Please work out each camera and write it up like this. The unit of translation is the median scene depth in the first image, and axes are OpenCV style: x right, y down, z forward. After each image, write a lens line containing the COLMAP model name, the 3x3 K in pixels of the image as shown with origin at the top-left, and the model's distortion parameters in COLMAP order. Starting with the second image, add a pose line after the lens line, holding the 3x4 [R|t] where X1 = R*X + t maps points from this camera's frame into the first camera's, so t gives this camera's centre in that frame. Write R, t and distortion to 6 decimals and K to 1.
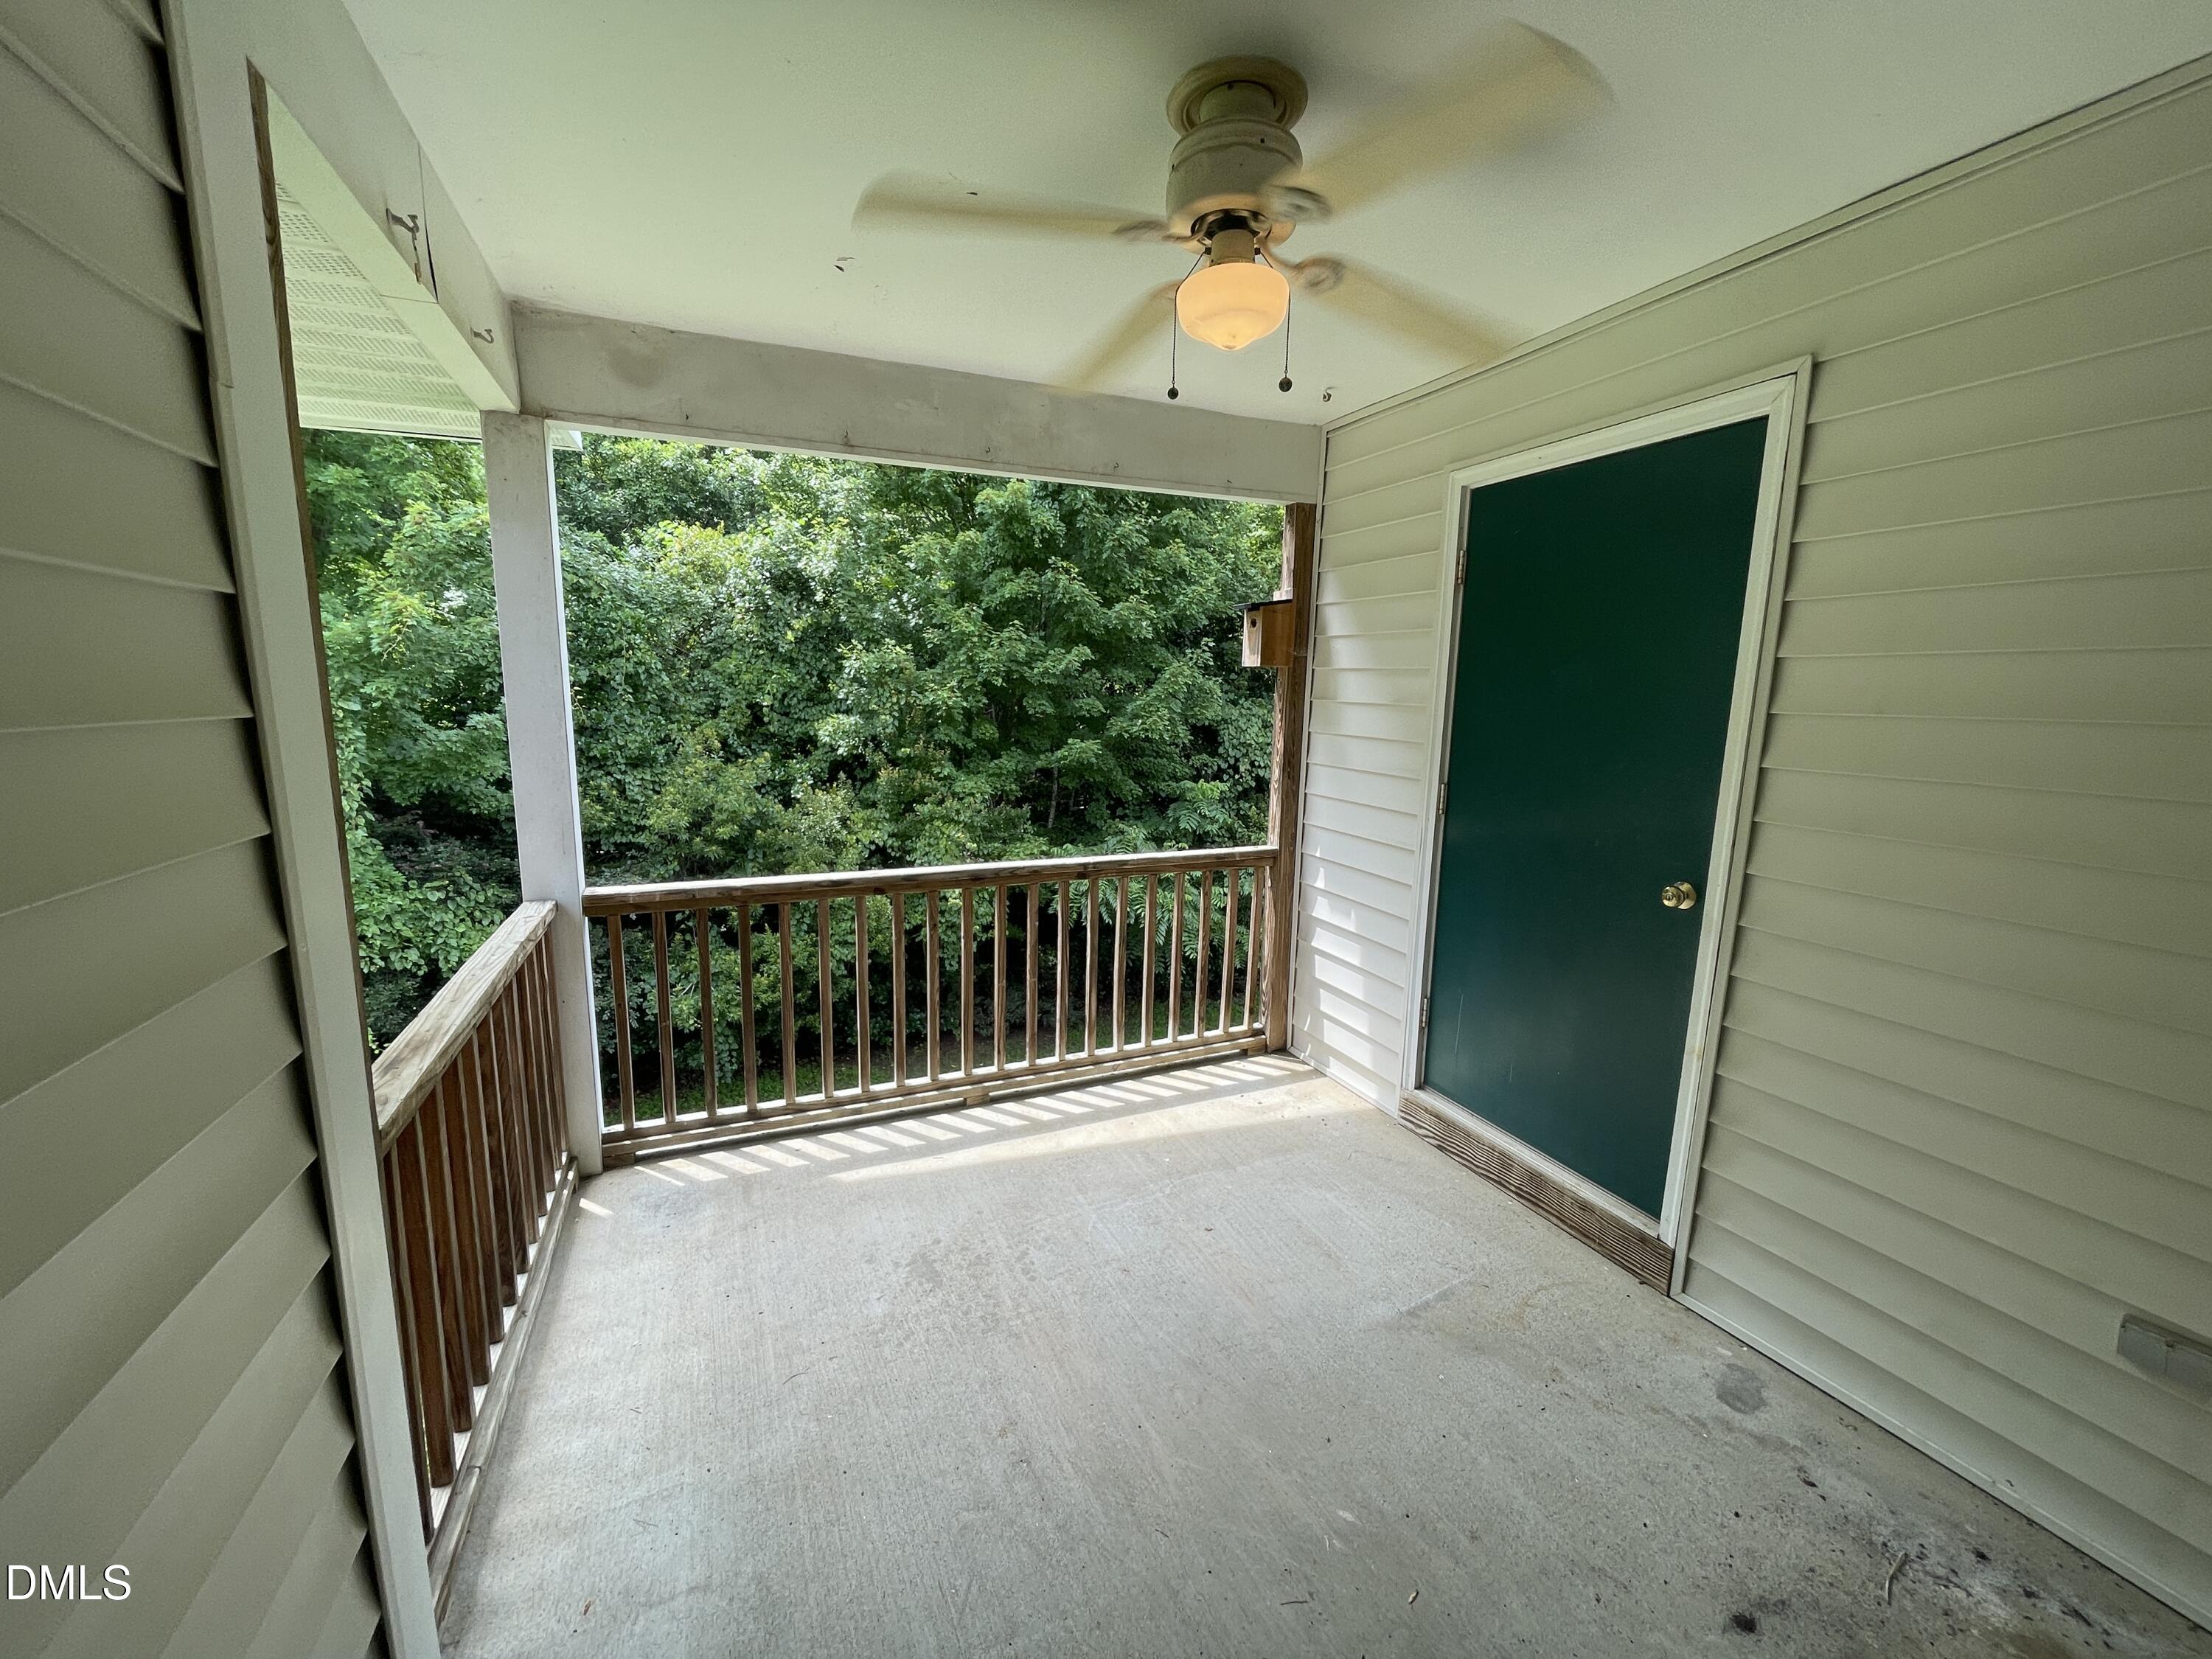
lens RADIAL K [[888.1, 0, 1107.5], [0, 888.1, 835.8], [0, 0, 1]] dist [-0.001416, -0.000451]
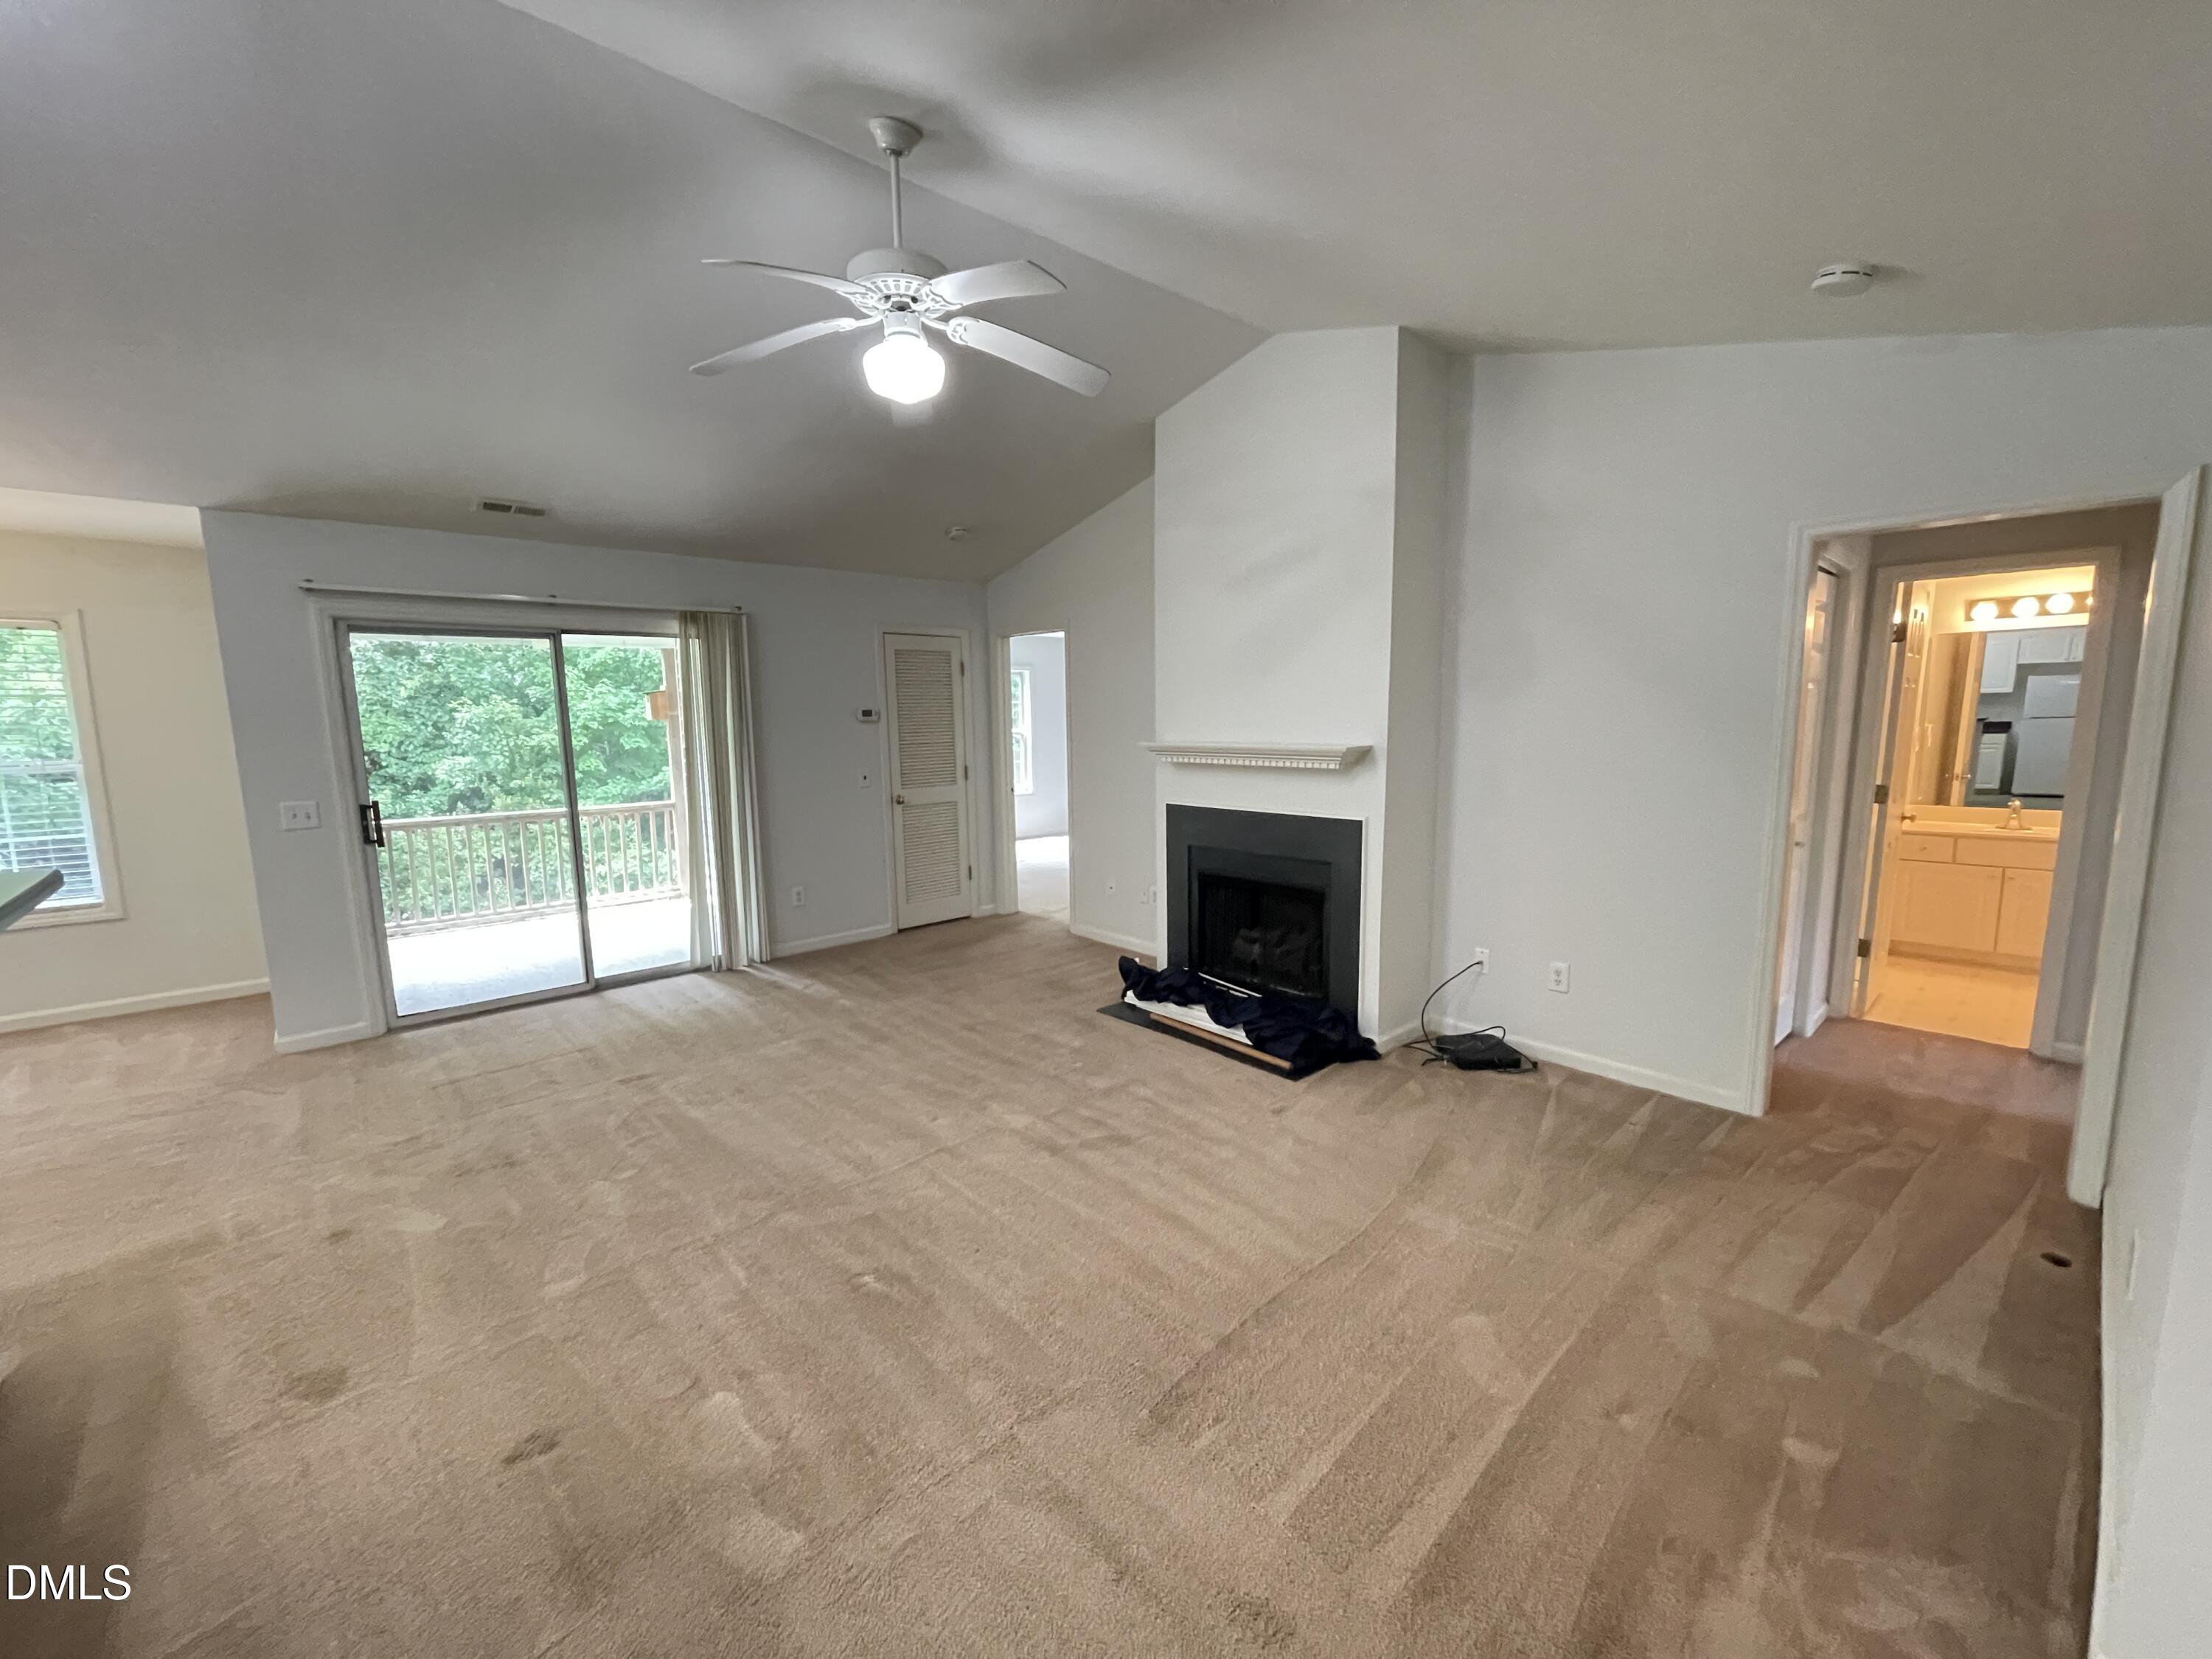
lens RADIAL K [[885.3, 0, 1098.3], [0, 885.3, 836.4], [0, 0, 1]] dist [-0.002201, -0.000093]
pose [[0.948110, -0.073564, 0.309315, 0.159589], [0.083480, 0.996330, -0.018926, 0.072913], [-0.306788, 0.043766, 0.950771, -0.443040]]
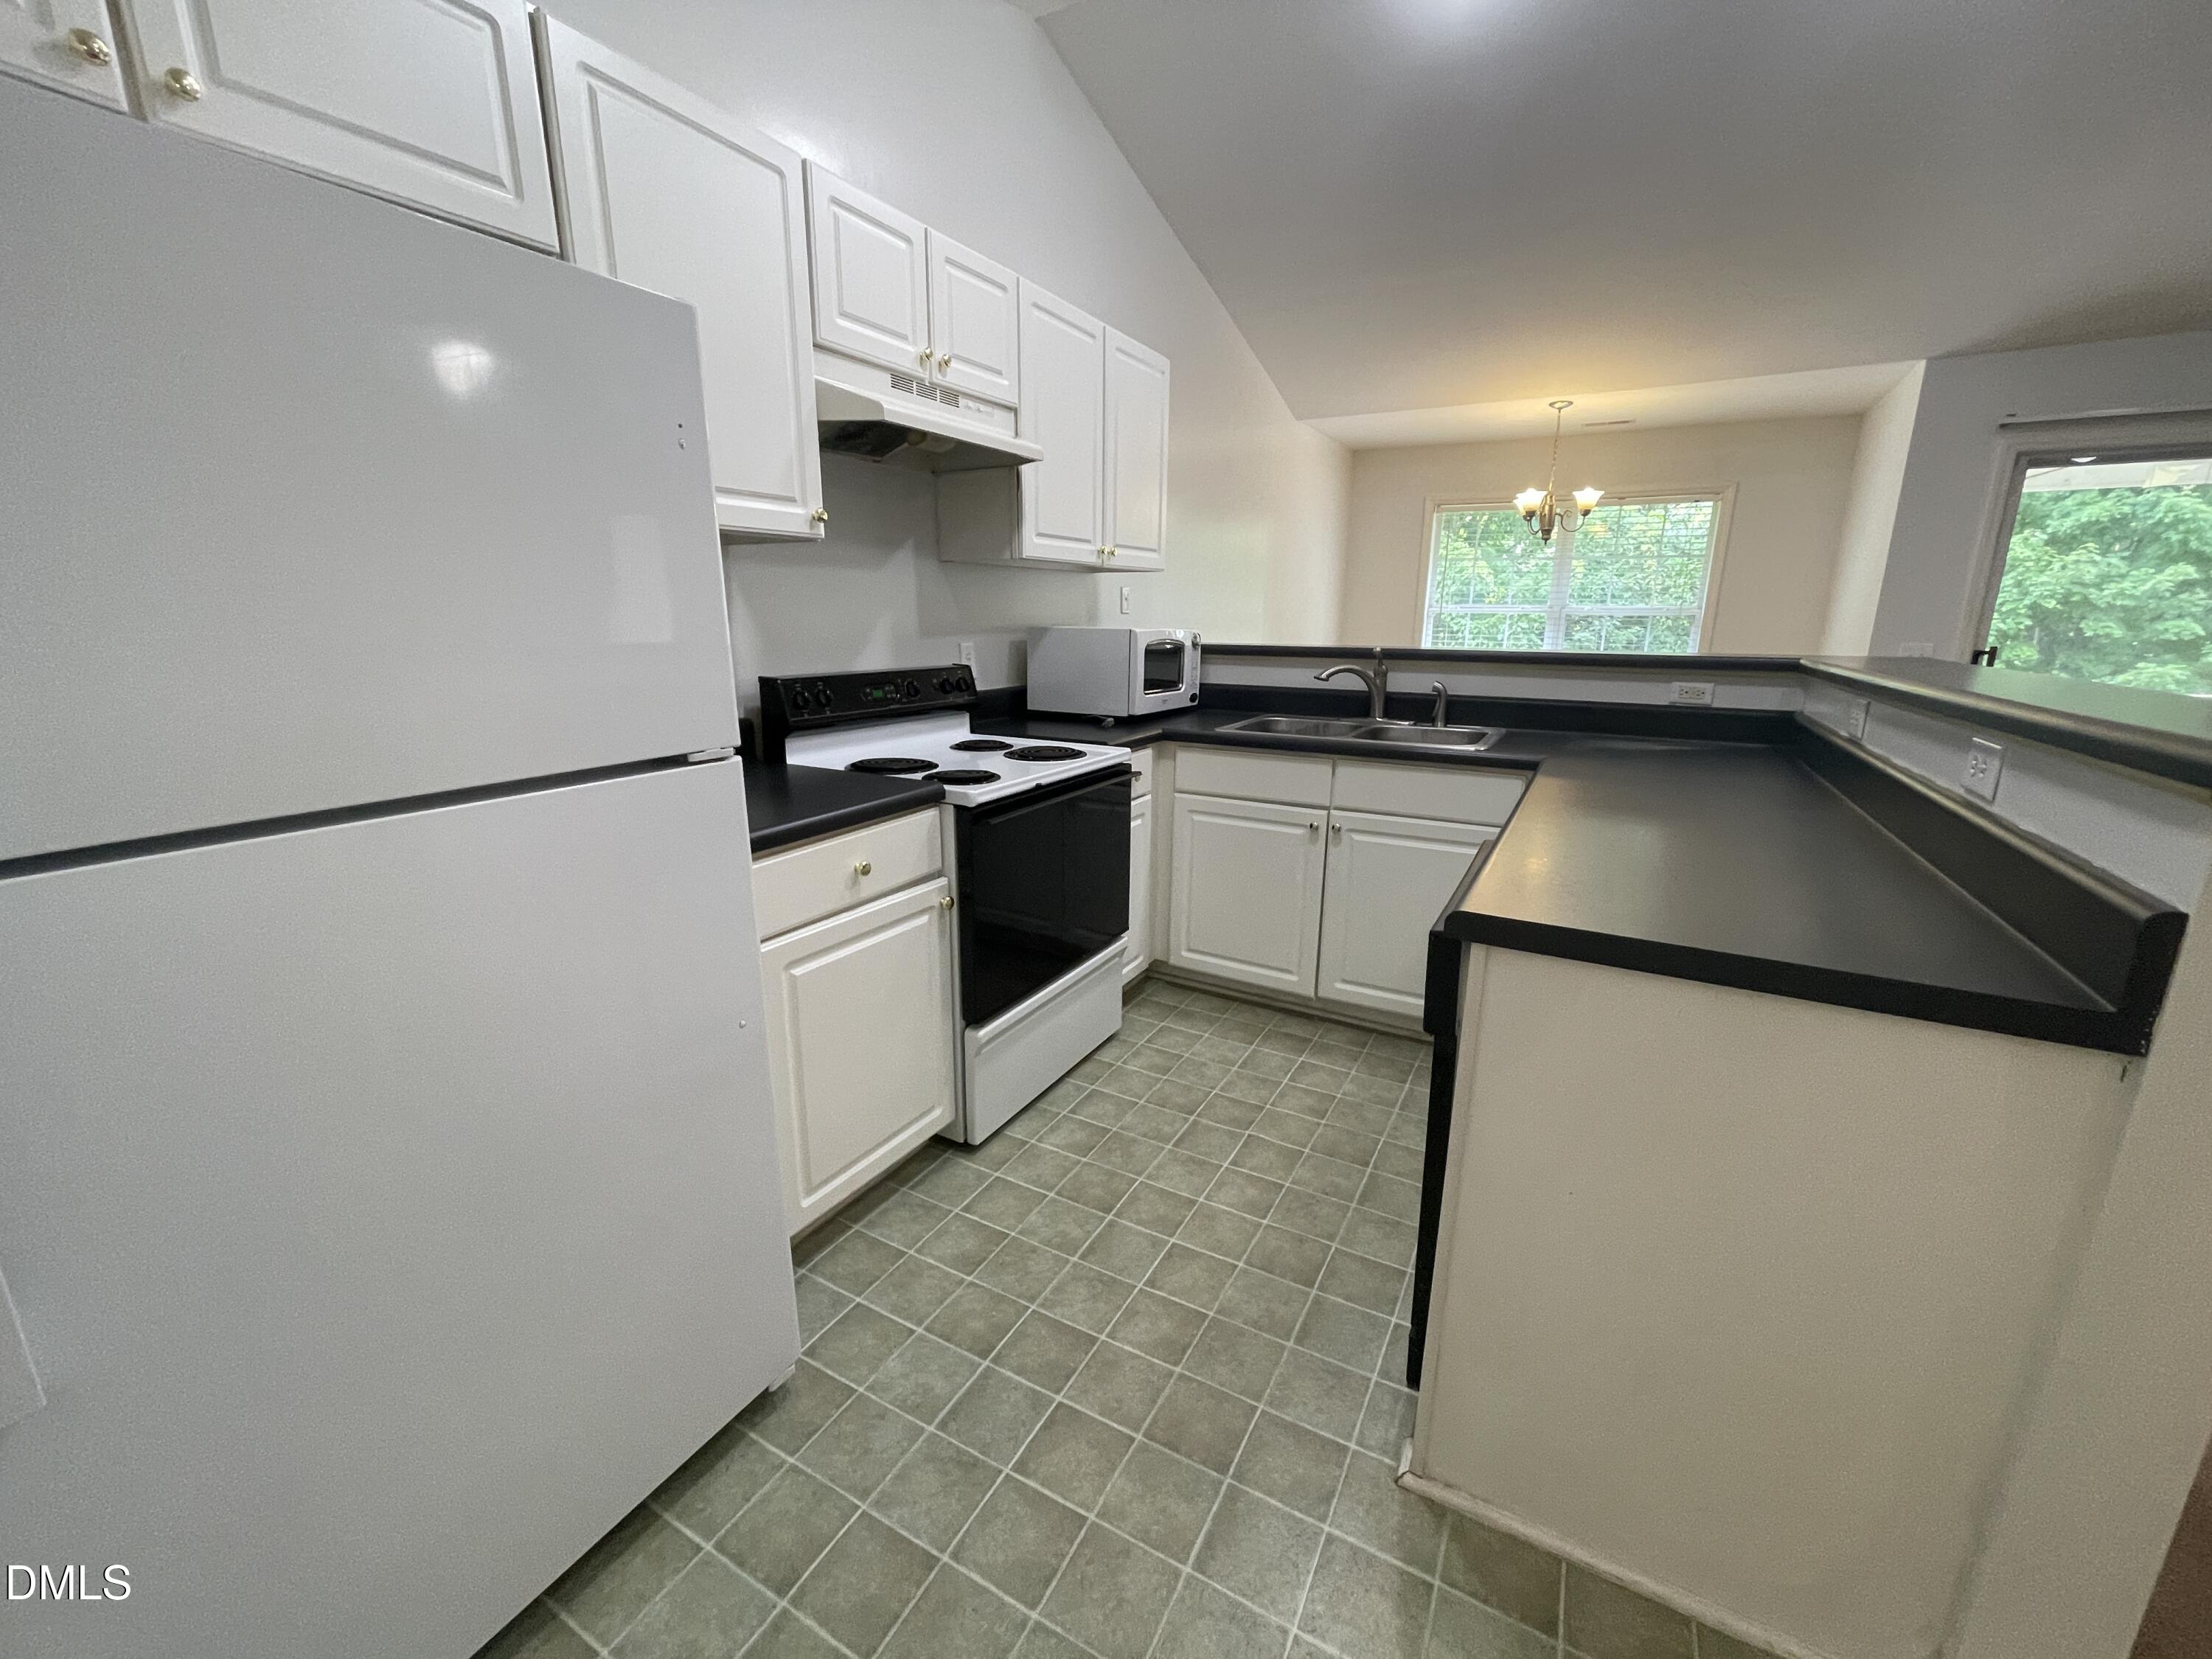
lens RADIAL K [[888.1, 0, 1107.5], [0, 888.1, 835.8], [0, 0, 1]] dist [-0.001416, -0.000451]
pose [[0.601461, 0.177306, -0.778978, 0.069144], [-0.125618, 0.983921, 0.126962, 0.100683], [0.788964, 0.021491, 0.614063, -0.505087]]
